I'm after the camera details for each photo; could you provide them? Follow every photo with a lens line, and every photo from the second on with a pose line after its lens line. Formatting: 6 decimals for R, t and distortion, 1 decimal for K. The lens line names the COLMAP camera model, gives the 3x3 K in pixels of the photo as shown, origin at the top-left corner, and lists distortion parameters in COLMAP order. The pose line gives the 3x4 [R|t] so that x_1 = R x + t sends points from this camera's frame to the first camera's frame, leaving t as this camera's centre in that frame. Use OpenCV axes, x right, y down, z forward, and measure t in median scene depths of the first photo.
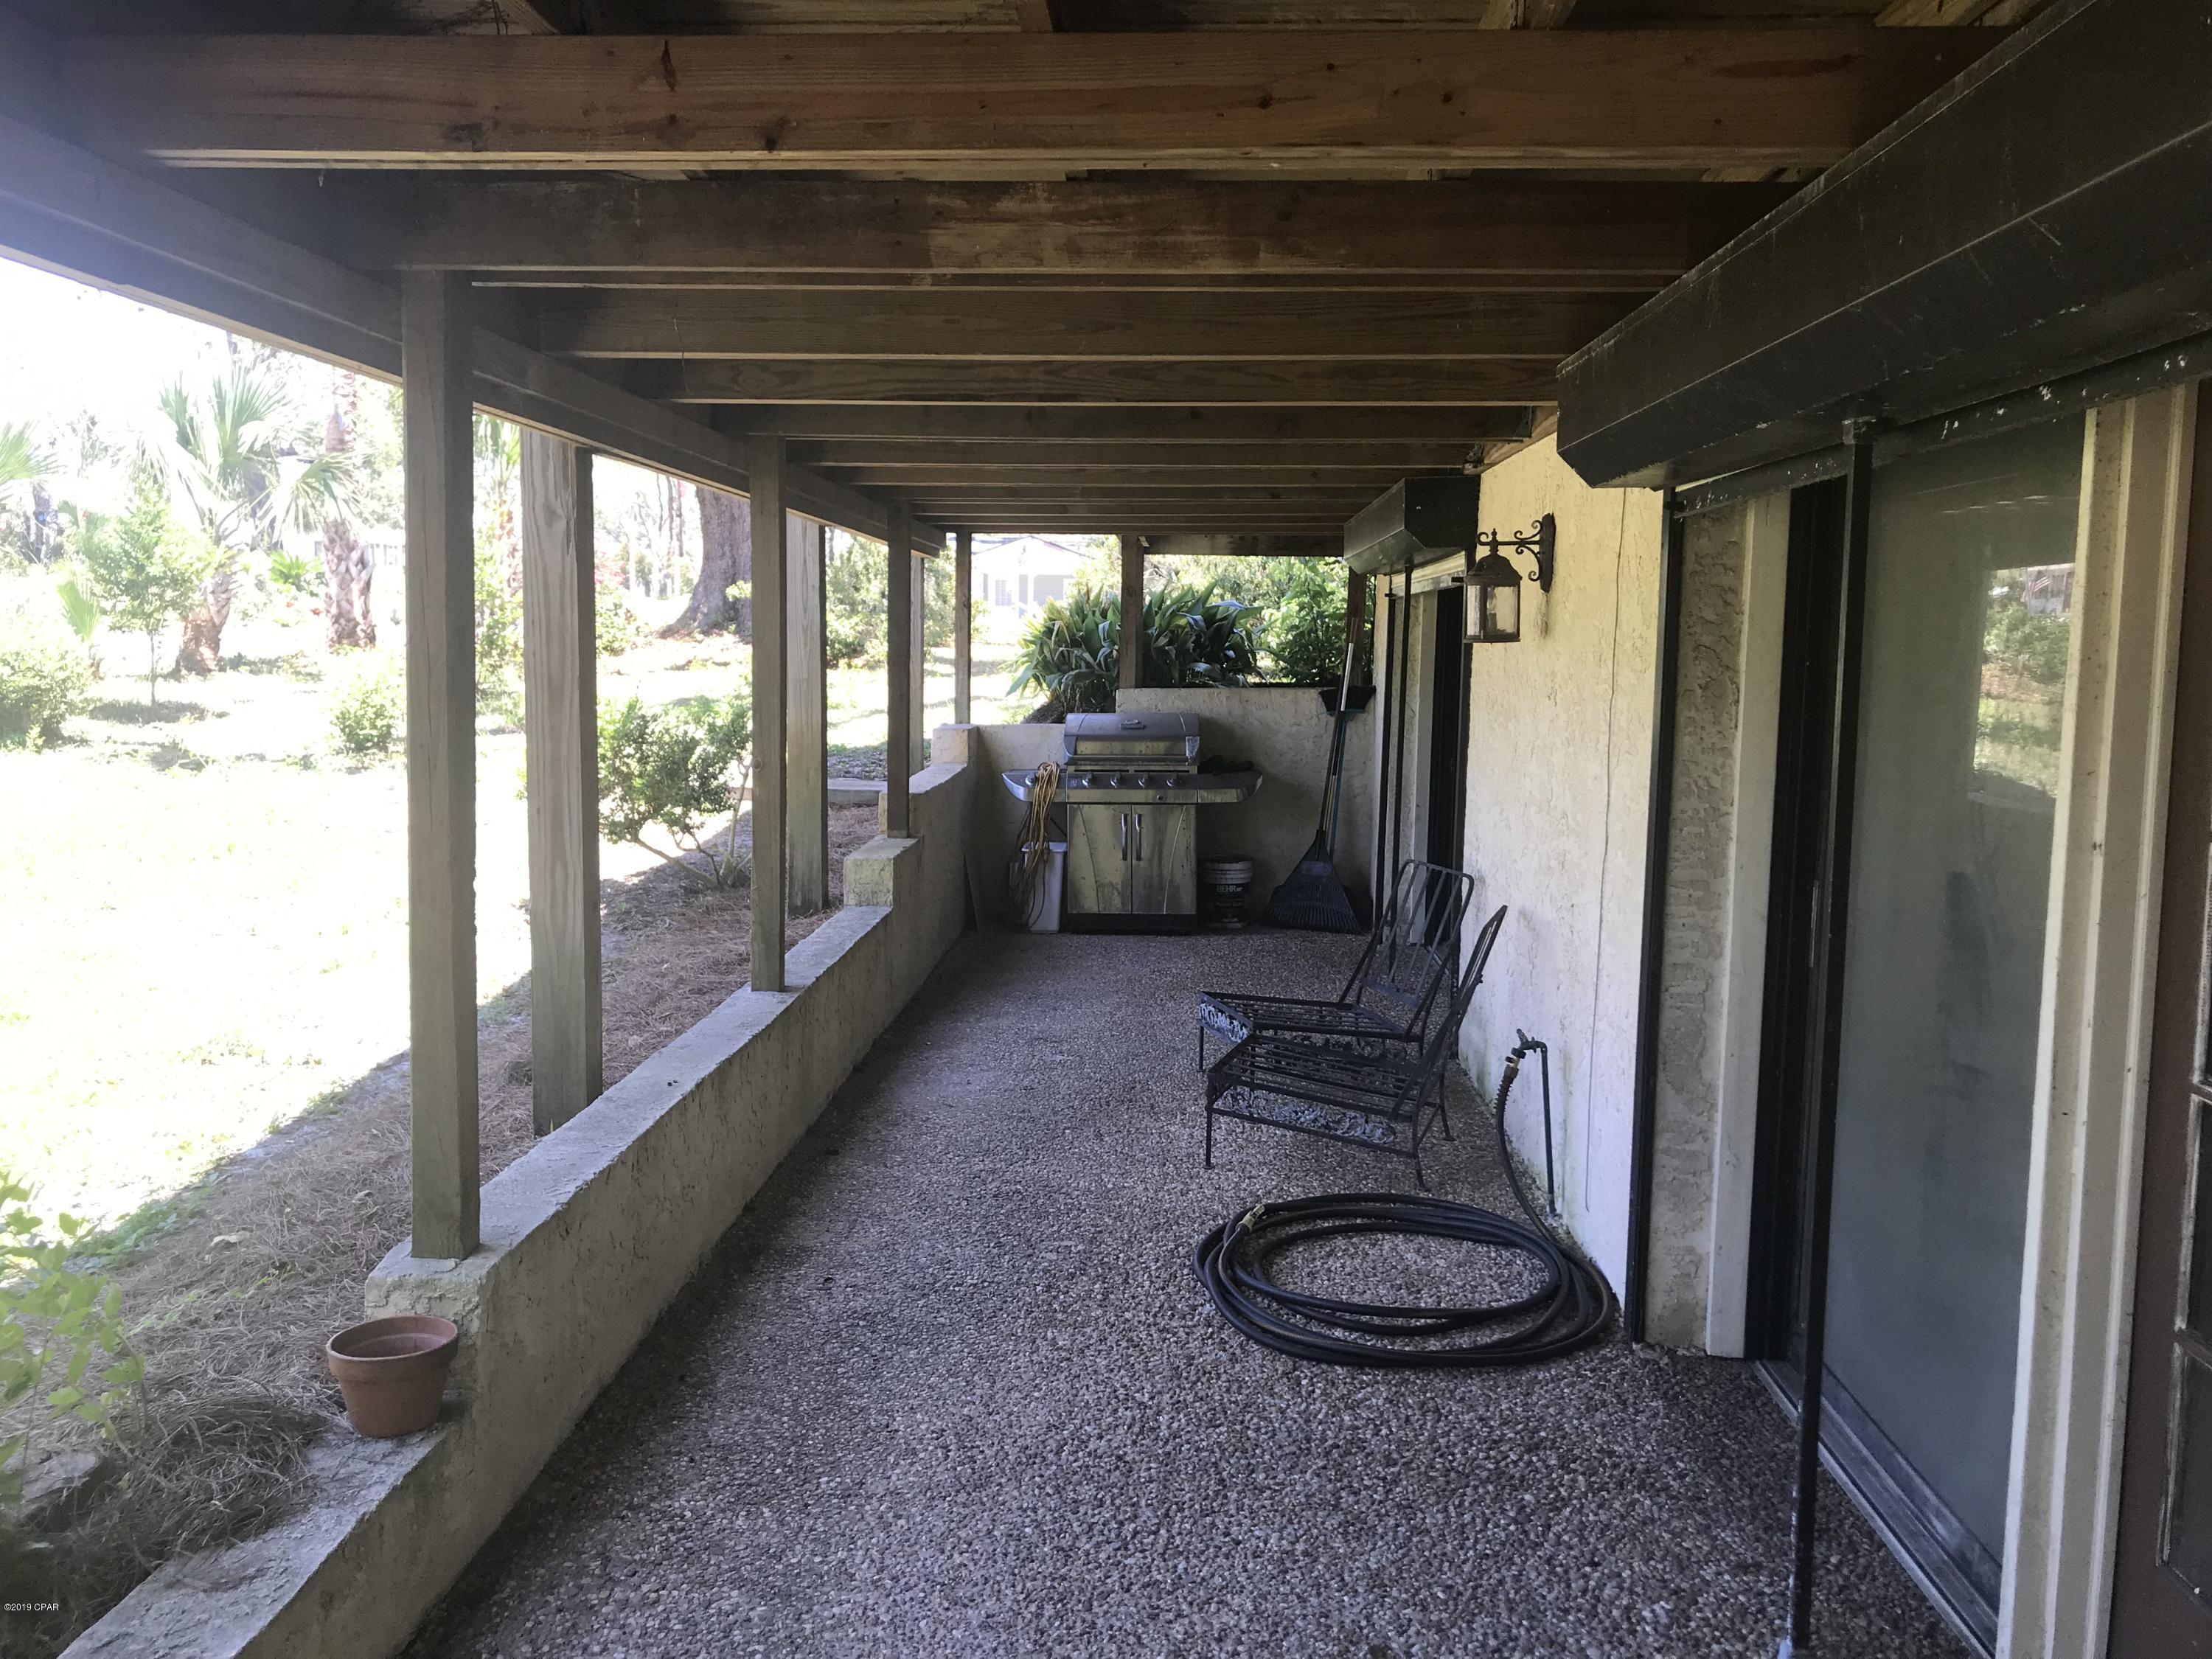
lens RADIAL K [[1809.1, 0, 1106.0], [0, 1809.1, 829.5], [0, 0, 1]] dist [0.070164, -0.004756]
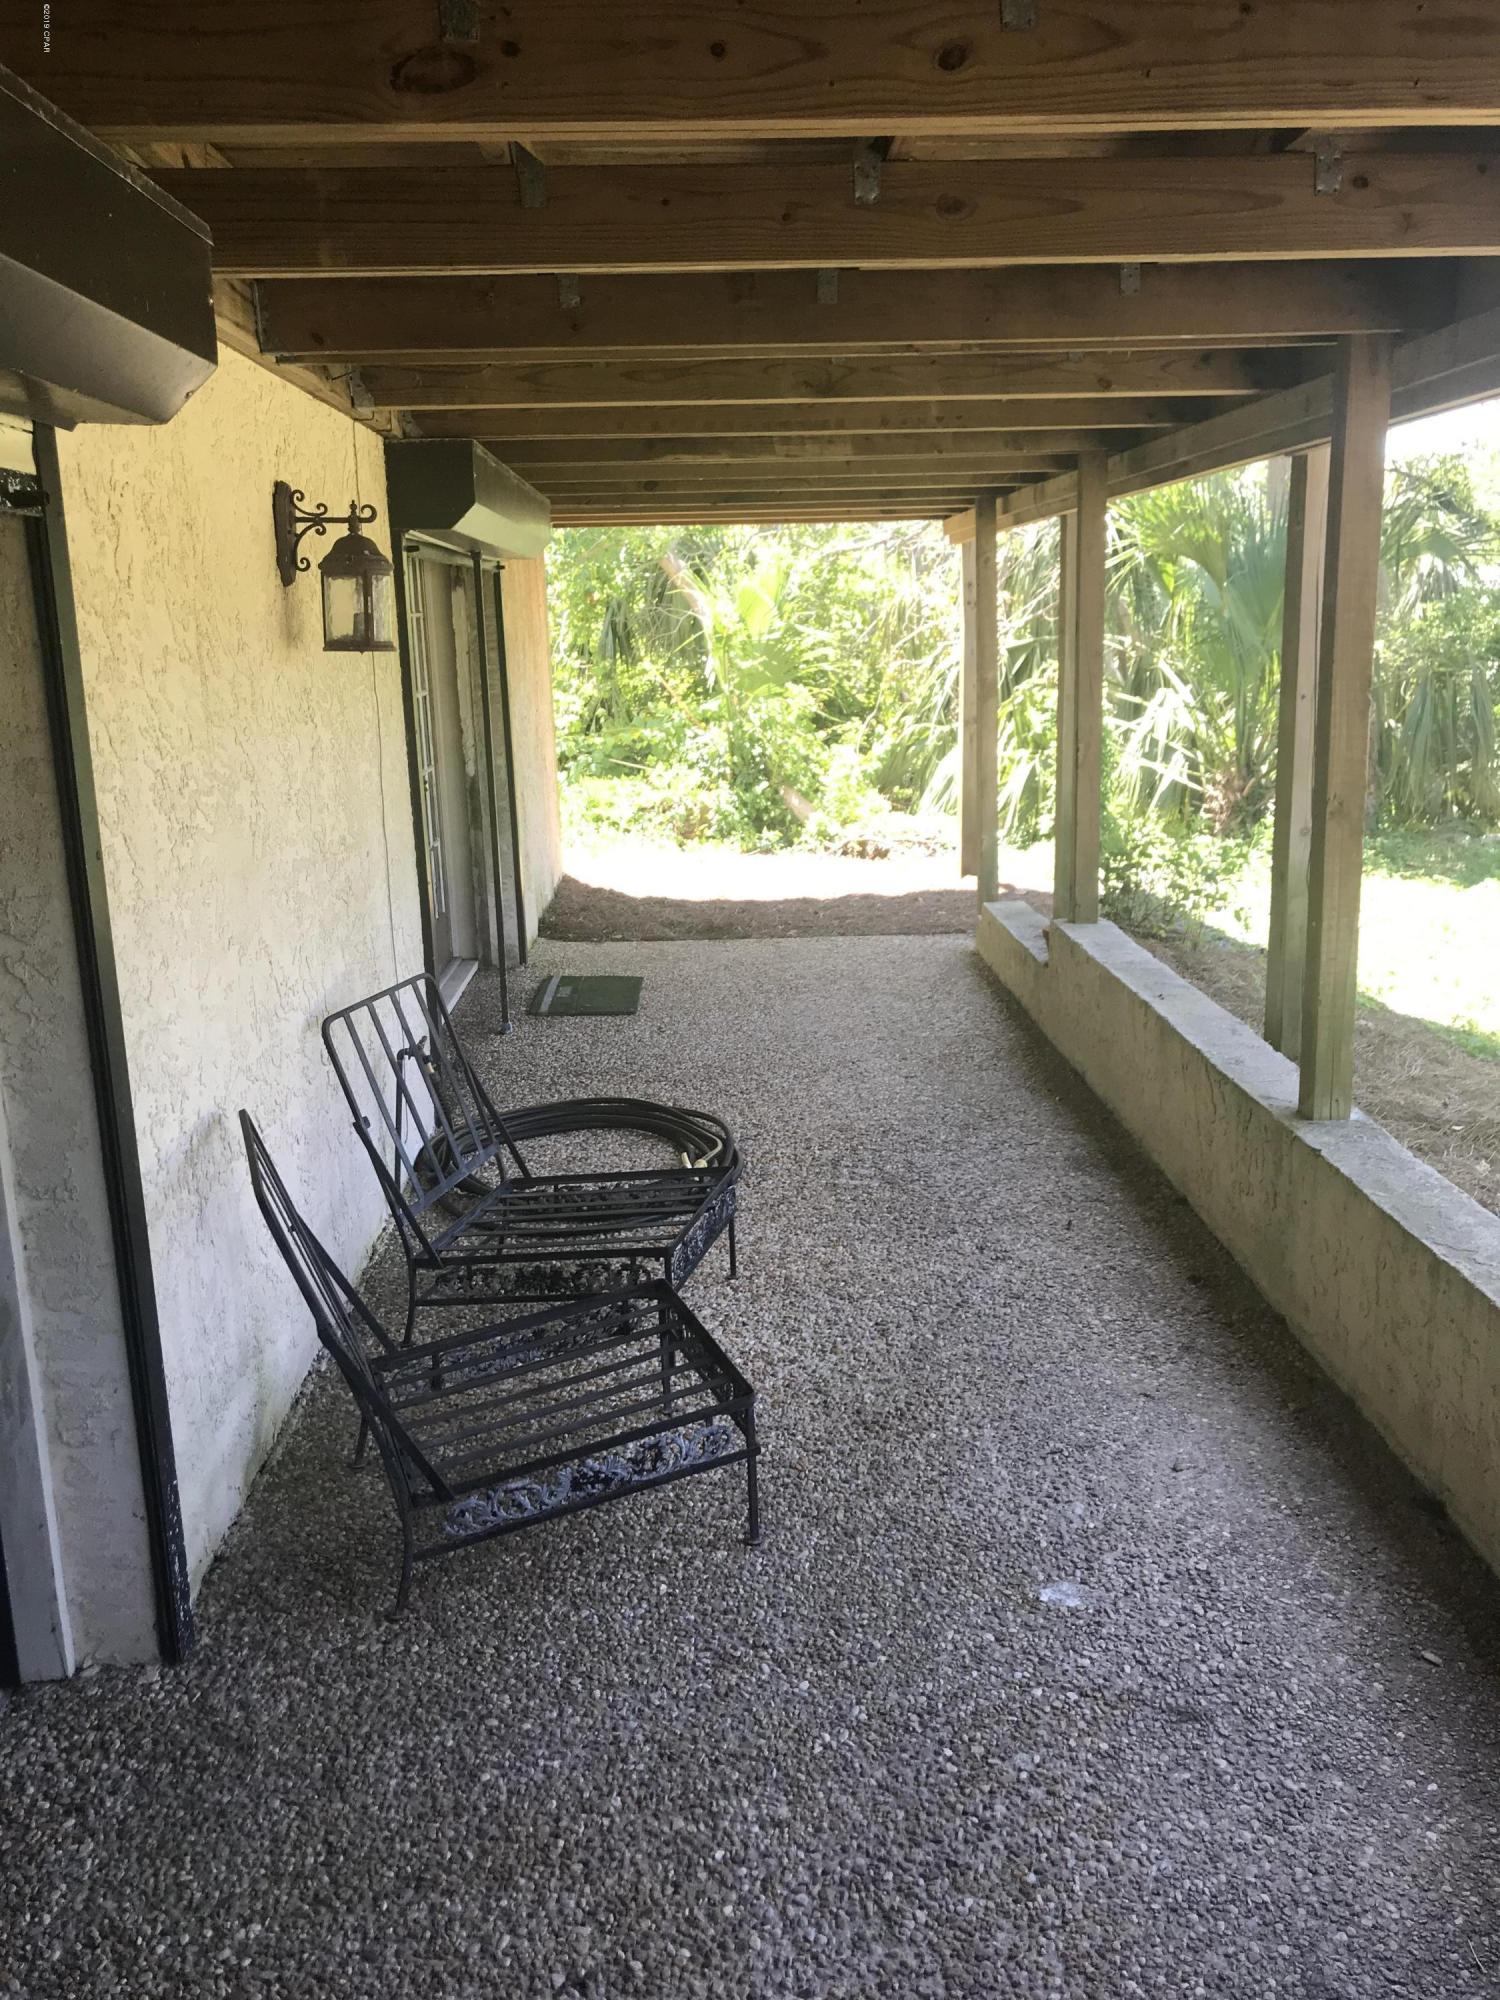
lens RADIAL K [[1635.7, 0, 750.0], [0, 1635.7, 1000.0], [0, 0, 1]] dist [0.070164, -0.004756]
pose [[-0.997492, 0.027569, -0.065184, 0.098866], [0.005187, 0.947013, 0.321153, -0.192183], [0.070584, 0.320010, -0.944781, 1.817649]]
